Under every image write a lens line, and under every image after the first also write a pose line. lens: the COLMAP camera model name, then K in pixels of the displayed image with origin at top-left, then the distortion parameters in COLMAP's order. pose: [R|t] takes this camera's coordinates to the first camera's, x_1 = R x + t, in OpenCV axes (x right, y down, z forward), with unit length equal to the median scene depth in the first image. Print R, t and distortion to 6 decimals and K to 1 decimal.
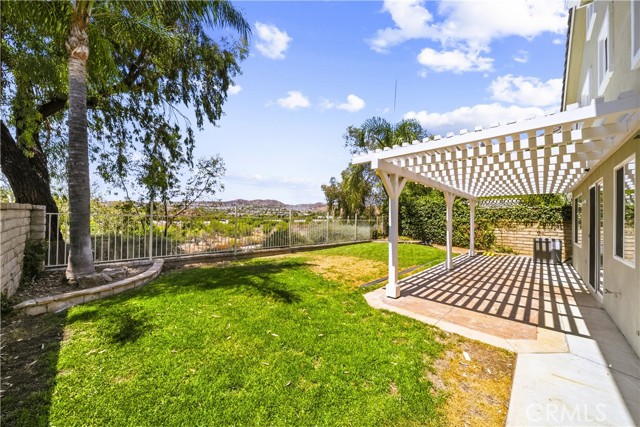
lens RADIAL K [[226.4, 0, 320.7], [0, 226.4, 216.5], [0, 0, 1]] dist [-0.001705, -0.000742]
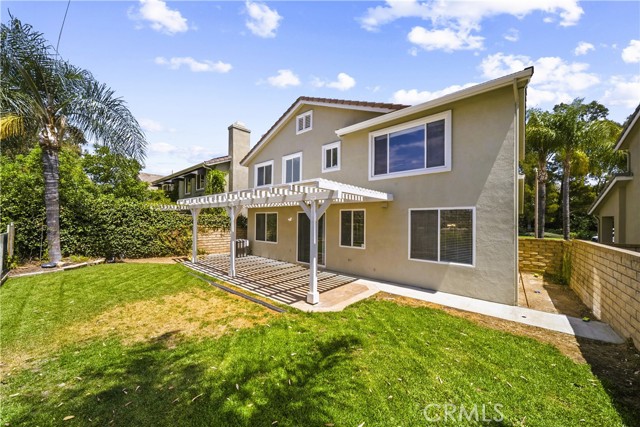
lens RADIAL K [[233.0, 0, 319.4], [0, 233.0, 218.0], [0, 0, 1]] dist [0.000070, 0.000021]
pose [[-0.046109, -0.001908, 0.998935, -0.395450], [-0.020944, 0.999780, 0.000943, -0.039226], [-0.998717, -0.020878, -0.046139, 0.453039]]
